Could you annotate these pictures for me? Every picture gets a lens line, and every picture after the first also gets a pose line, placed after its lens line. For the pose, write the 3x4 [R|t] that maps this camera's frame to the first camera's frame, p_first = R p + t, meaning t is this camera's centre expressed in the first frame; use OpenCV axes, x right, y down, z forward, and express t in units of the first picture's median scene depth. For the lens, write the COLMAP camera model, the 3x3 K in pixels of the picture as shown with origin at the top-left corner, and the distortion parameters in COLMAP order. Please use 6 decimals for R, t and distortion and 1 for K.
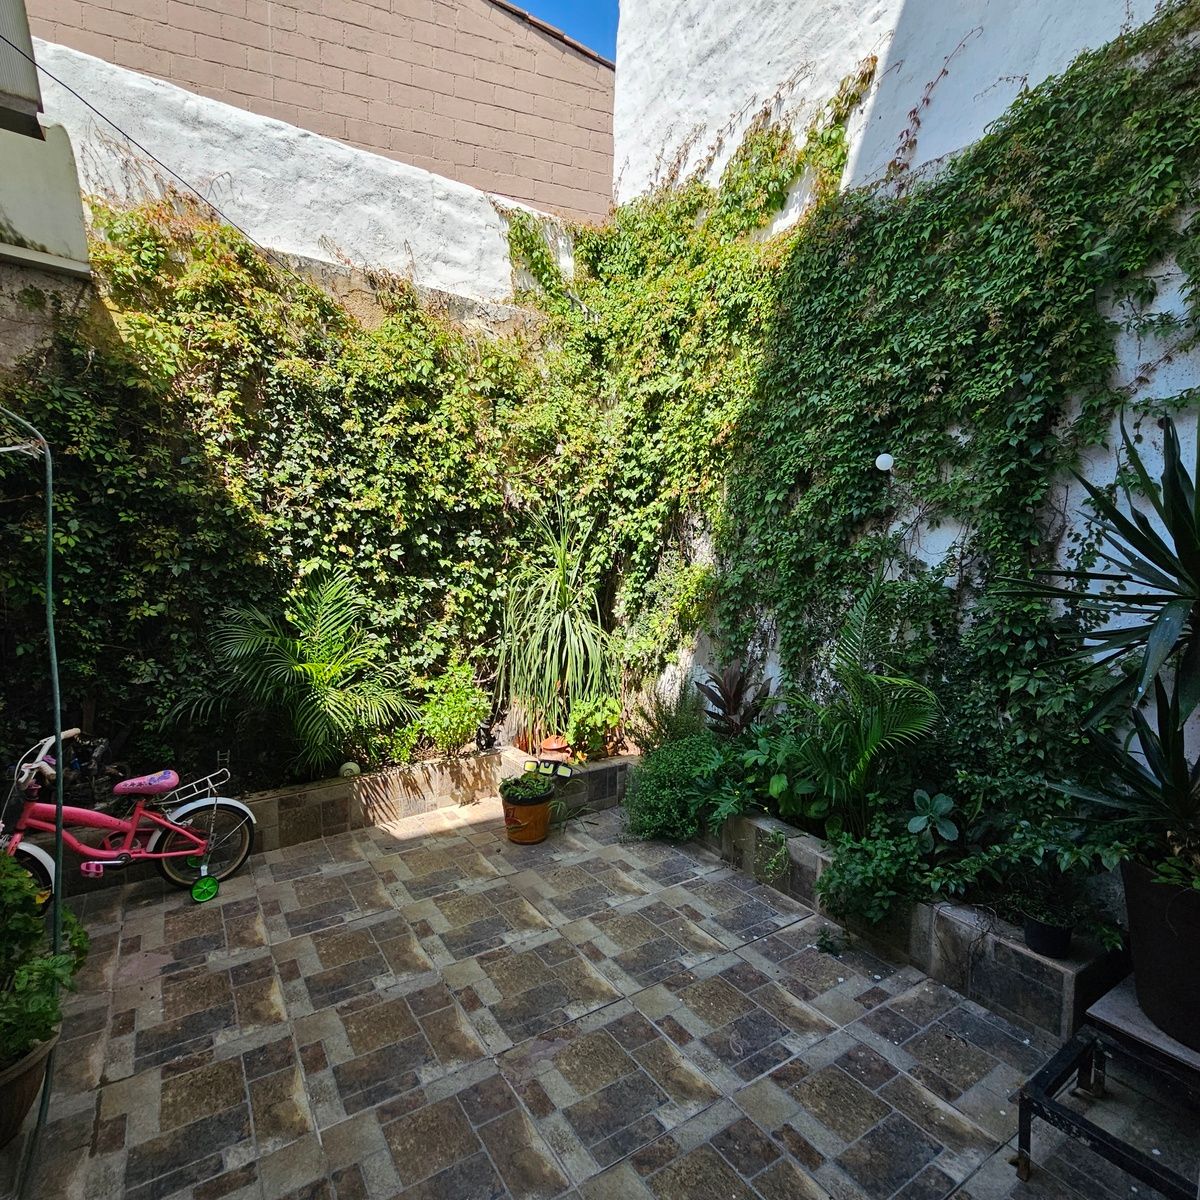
lens RADIAL K [[659.7, 0, 596.3], [0, 659.7, 588.0], [0, 0, 1]] dist [0.000883, -0.002639]
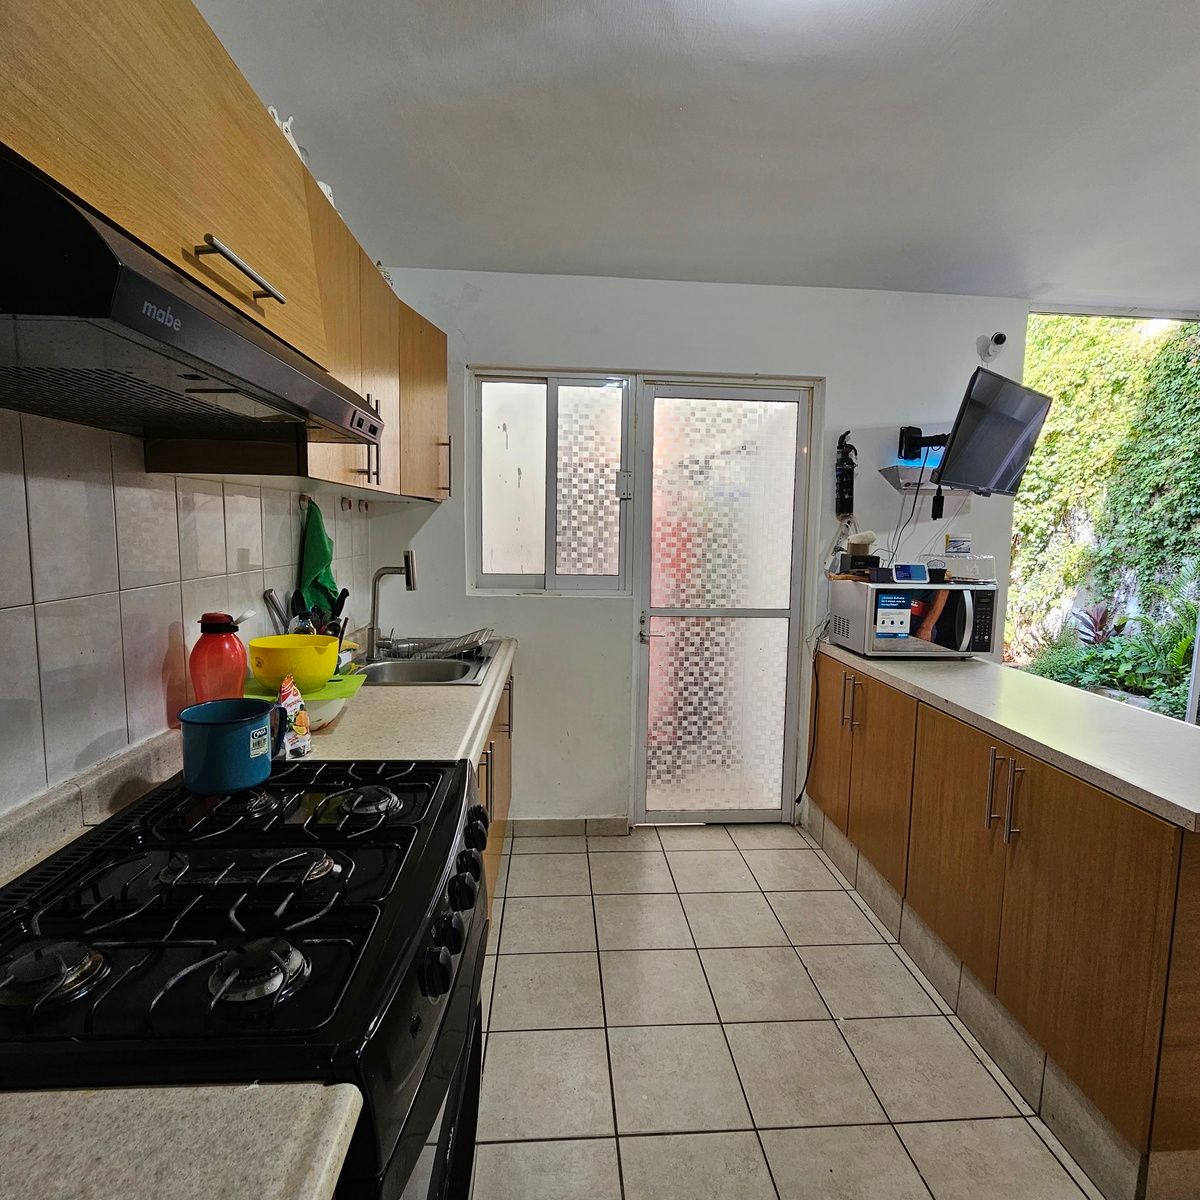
lens RADIAL K [[659.7, 0, 603.4], [0, 659.7, 590.7], [0, 0, 1]] dist [0.000883, -0.002639]
pose [[0.880137, 0.049338, -0.472149, -0.102217], [-0.036875, 0.998685, 0.035619, 0.069464], [0.473285, -0.013940, 0.880799, -0.968409]]
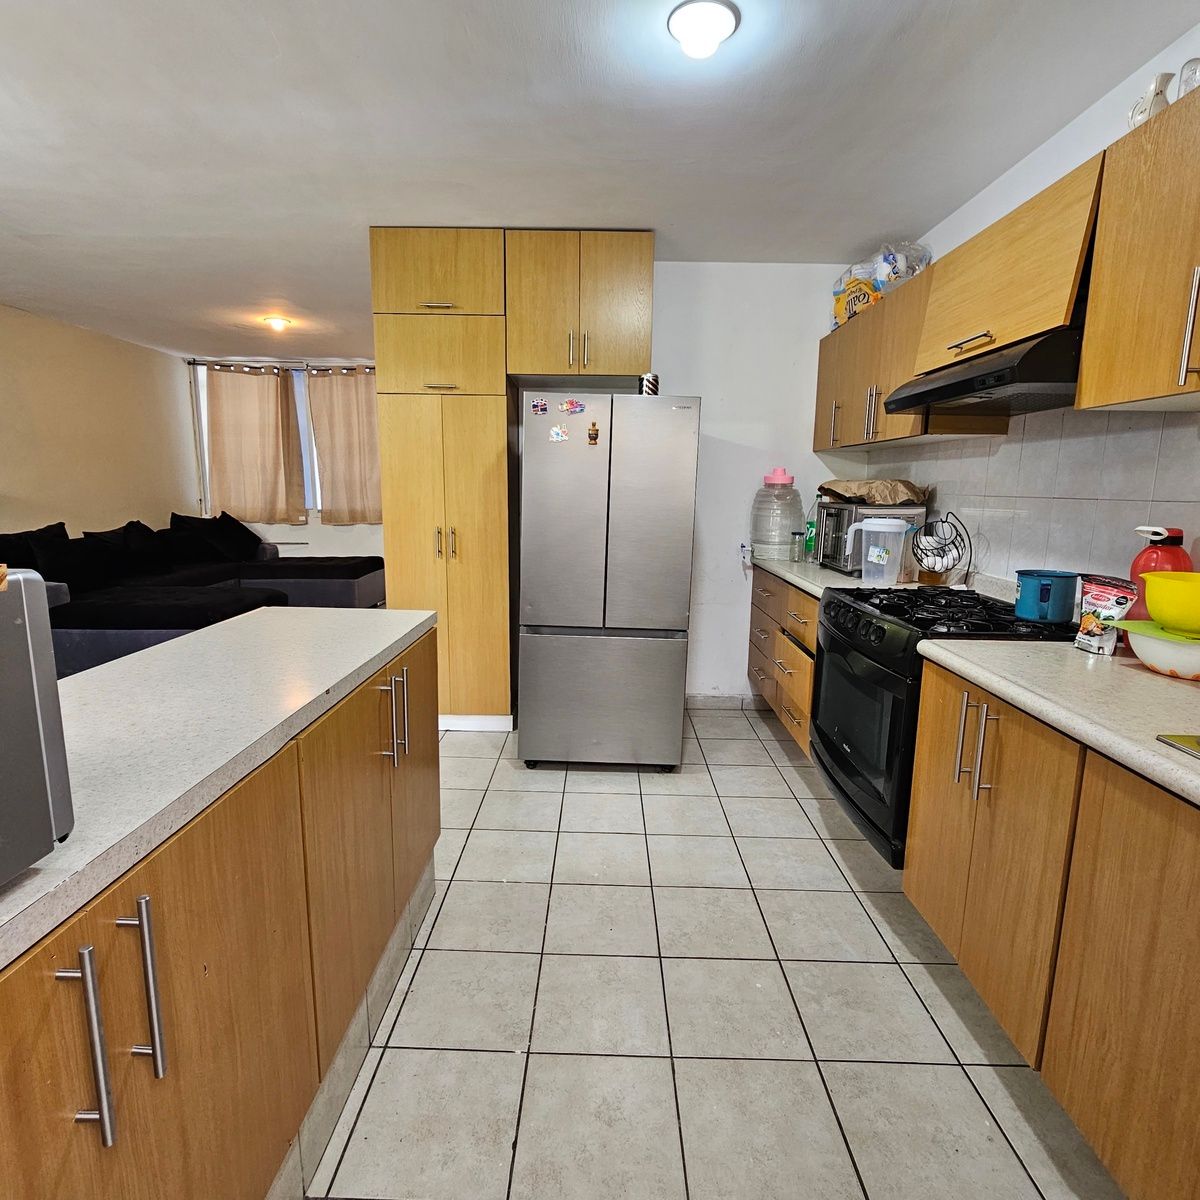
lens RADIAL K [[659.7, 0, 598.7], [0, 659.7, 596.2], [0, 0, 1]] dist [0.000883, -0.002639]
pose [[-0.835986, -0.118544, 0.535793, -0.398400], [0.005780, 0.974432, 0.224610, 0.045719], [-0.548720, 0.190868, -0.813926, -0.165607]]
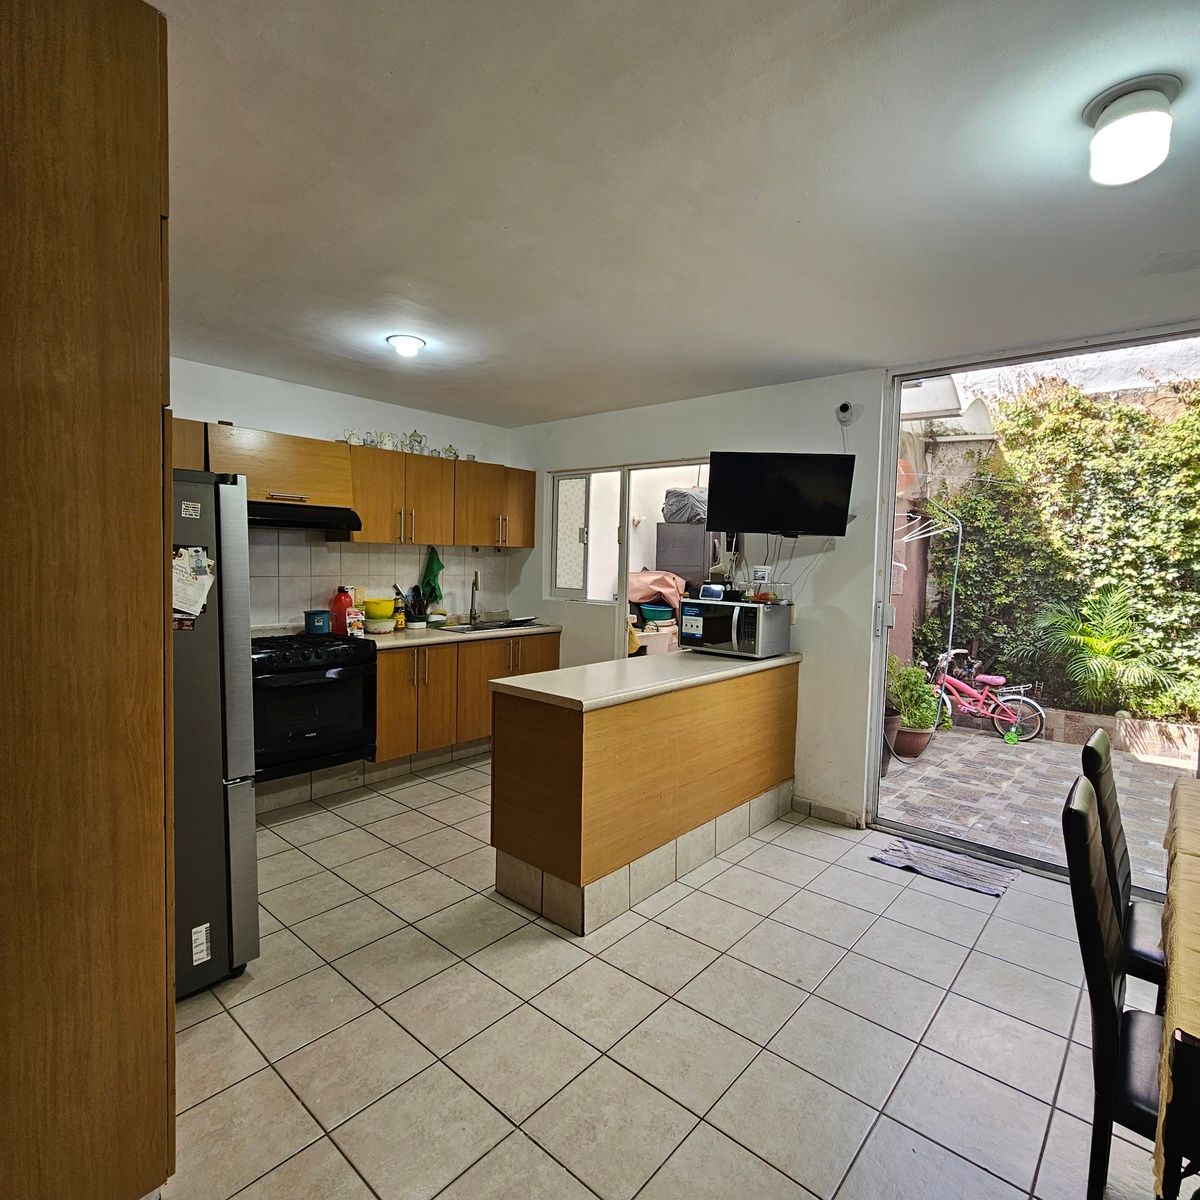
lens RADIAL K [[659.7, 0, 599.4], [0, 659.7, 595.3], [0, 0, 1]] dist [0.000883, -0.002639]
pose [[0.281426, 0.048012, -0.958381, 0.765455], [-0.078555, 0.996548, 0.026856, 0.053723], [0.956362, 0.067728, 0.284226, -0.639769]]
